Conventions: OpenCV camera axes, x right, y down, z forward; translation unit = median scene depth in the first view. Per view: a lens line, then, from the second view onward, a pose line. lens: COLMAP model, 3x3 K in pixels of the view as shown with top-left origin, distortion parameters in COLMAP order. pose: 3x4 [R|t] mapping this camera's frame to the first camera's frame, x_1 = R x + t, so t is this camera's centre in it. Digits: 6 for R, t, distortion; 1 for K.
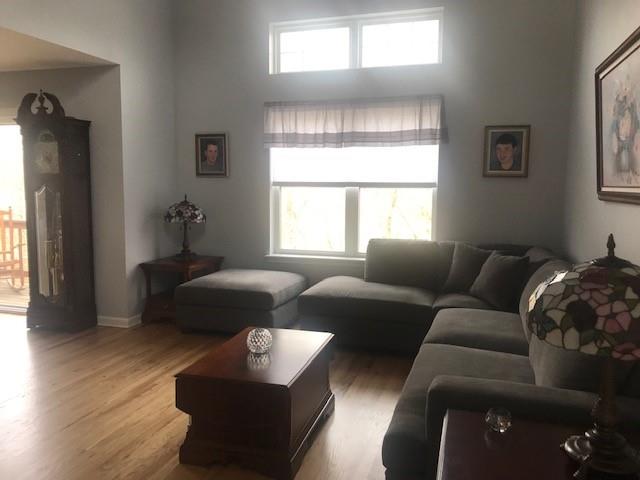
lens RADIAL K [[516.3, 0, 320.0], [0, 516.3, 240.0], [0, 0, 1]] dist [0.012144, -0.041757]
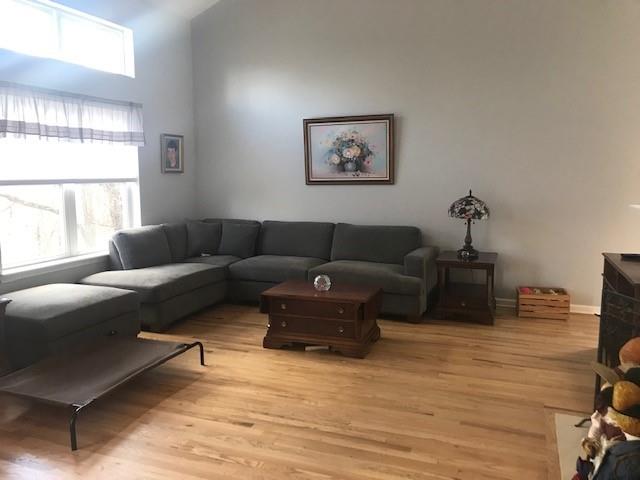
lens RADIAL K [[516.3, 0, 320.0], [0, 516.3, 240.0], [0, 0, 1]] dist [0.012144, -0.041757]
pose [[0.081483, -0.135759, 0.987385, -0.953056], [0.116533, 0.985183, 0.125839, -0.073586], [-0.989839, 0.104809, 0.096096, 0.503654]]
